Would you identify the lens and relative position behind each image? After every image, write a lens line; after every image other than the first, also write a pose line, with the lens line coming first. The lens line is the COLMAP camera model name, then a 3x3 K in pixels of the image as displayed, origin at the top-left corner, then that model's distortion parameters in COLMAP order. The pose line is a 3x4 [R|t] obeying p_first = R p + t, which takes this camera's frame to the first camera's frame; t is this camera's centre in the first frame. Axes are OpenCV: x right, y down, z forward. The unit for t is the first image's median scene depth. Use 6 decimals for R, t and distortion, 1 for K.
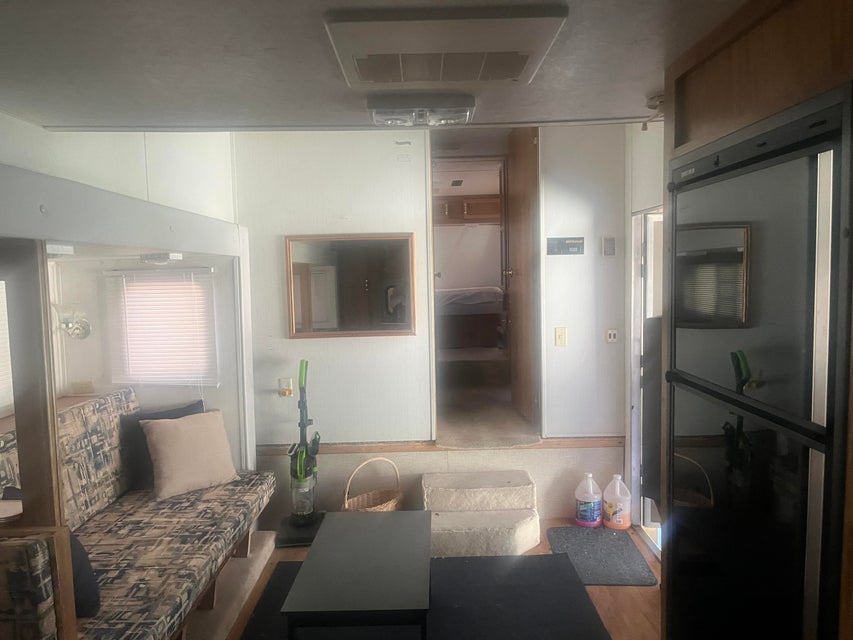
lens RADIAL K [[646.0, 0, 426.9], [0, 646.0, 322.2], [0, 0, 1]] dist [0.058536, -0.083499]
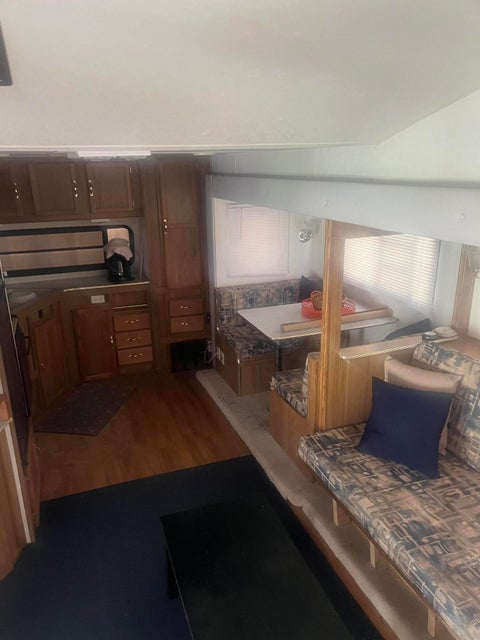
lens RADIAL K [[484.7, 0, 236.9], [0, 484.7, 325.4], [0, 0, 1]] dist [0.058536, -0.083499]
pose [[-0.937716, 0.151083, -0.312829, 0.087203], [0.016387, 0.918716, 0.394578, -0.256456], [0.347015, 0.364876, -0.863971, 1.417830]]
